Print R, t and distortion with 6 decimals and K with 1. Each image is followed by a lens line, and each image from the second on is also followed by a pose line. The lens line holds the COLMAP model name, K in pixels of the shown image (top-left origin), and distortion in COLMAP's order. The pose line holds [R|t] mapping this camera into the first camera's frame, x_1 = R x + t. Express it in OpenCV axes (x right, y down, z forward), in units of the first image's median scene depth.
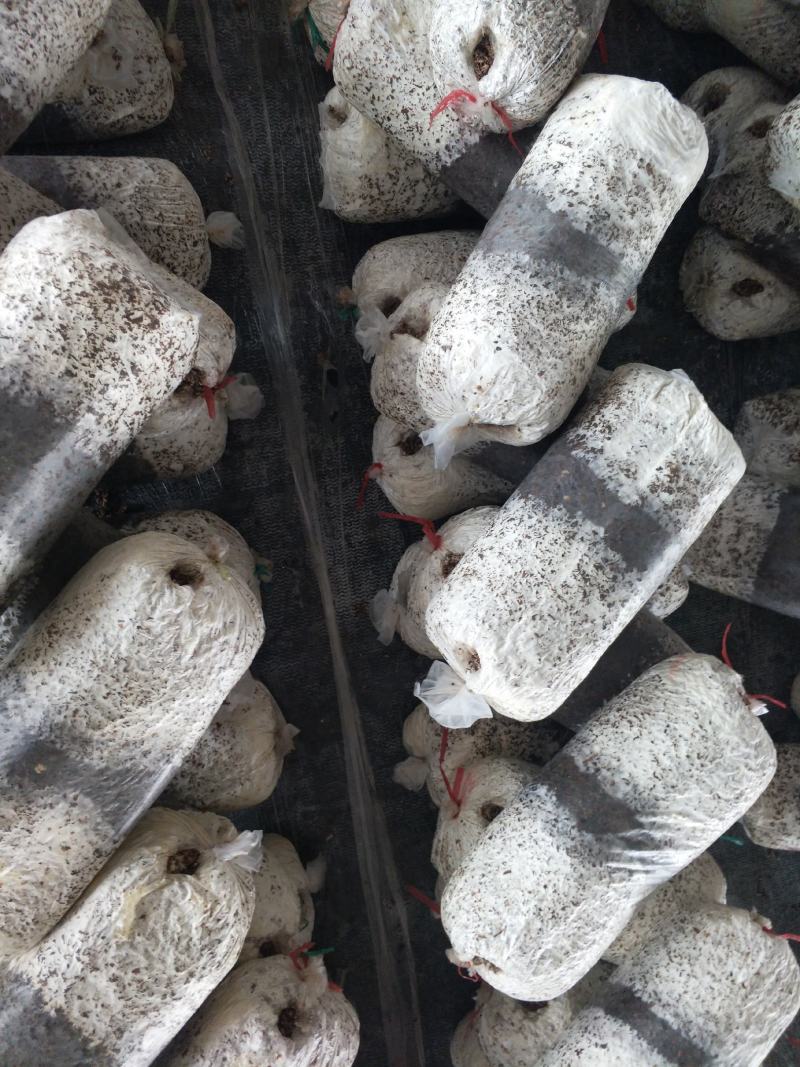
lens RADIAL K [[827.8, 0, 400.2], [0, 827.8, 526.7], [0, 0, 1]] dist [0.027757, -0.001445]
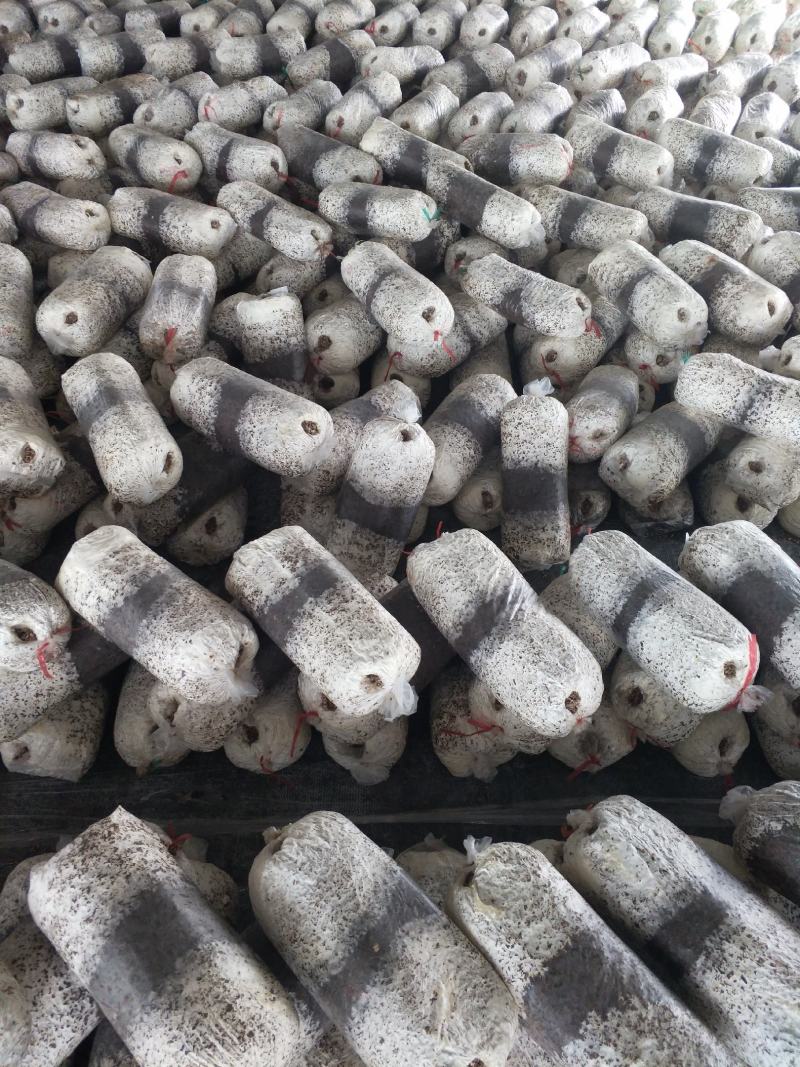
lens RADIAL K [[827.8, 0, 400.2], [0, 827.8, 526.7], [0, 0, 1]] dist [0.027757, -0.001445]
pose [[0.136534, -0.881813, 0.451403, -0.375182], [0.989451, 0.099117, -0.105650, 0.358329], [0.048422, 0.461066, 0.886043, -0.578863]]
